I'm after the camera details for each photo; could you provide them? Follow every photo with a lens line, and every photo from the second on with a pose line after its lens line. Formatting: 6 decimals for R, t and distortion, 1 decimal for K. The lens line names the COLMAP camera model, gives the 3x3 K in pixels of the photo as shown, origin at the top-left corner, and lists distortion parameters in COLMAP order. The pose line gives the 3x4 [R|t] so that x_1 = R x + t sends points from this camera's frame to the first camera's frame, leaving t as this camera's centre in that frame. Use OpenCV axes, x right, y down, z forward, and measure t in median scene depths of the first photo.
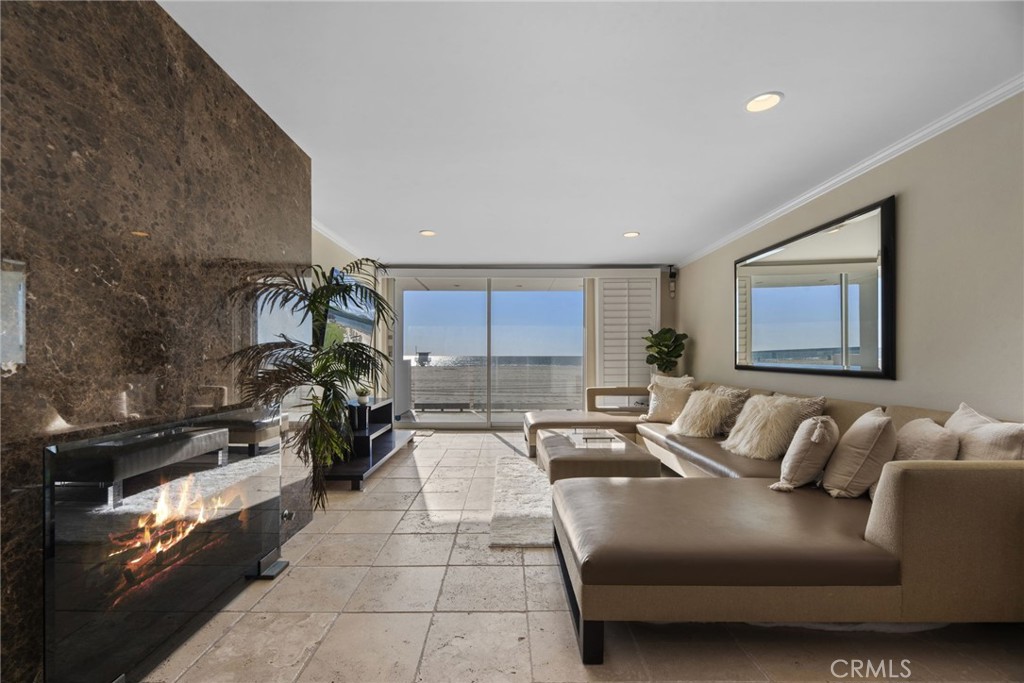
lens RADIAL K [[417.2, 0, 504.7], [0, 417.2, 358.7], [0, 0, 1]] dist [-0.002465, -0.000176]
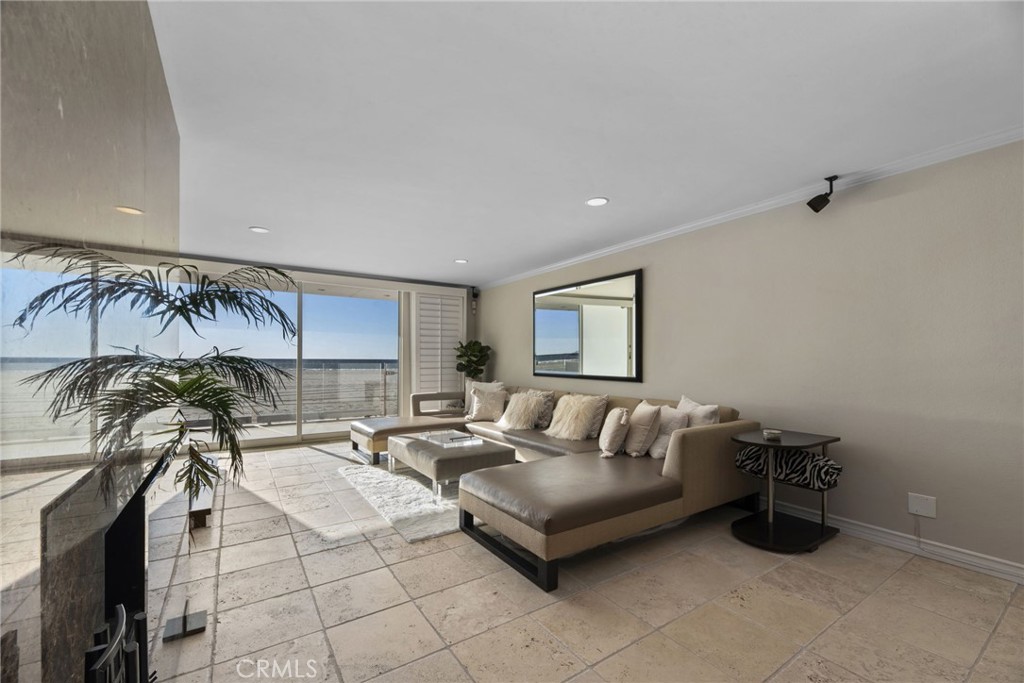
lens RADIAL K [[417.2, 0, 501.8], [0, 417.2, 360.0], [0, 0, 1]] dist [-0.002465, -0.000176]
pose [[0.837791, 0.003092, 0.545982, -0.316520], [-0.000691, 0.999989, -0.004603, -0.022575], [-0.545990, 0.003479, 0.837784, -0.047495]]
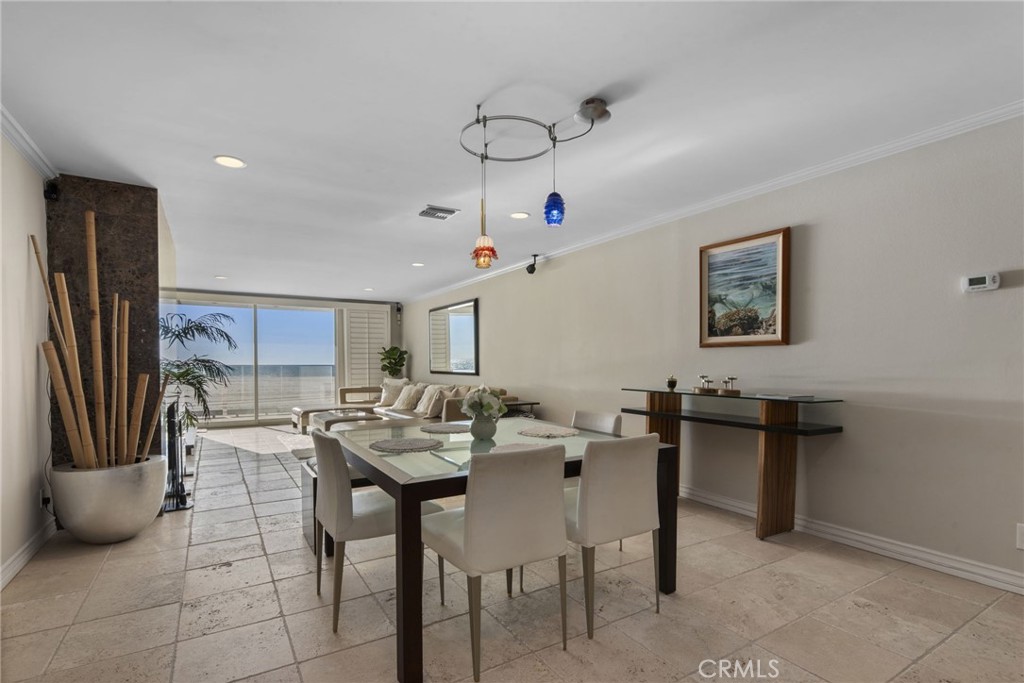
lens RADIAL K [[487.4, 0, 502.4], [0, 487.4, 370.5], [0, 0, 1]] dist [-0.002948, -0.000135]
pose [[0.854906, -0.009777, 0.518691, -0.303656], [0.006543, 0.999946, 0.008064, -0.000017], [-0.518742, -0.003500, 0.854924, -1.137418]]
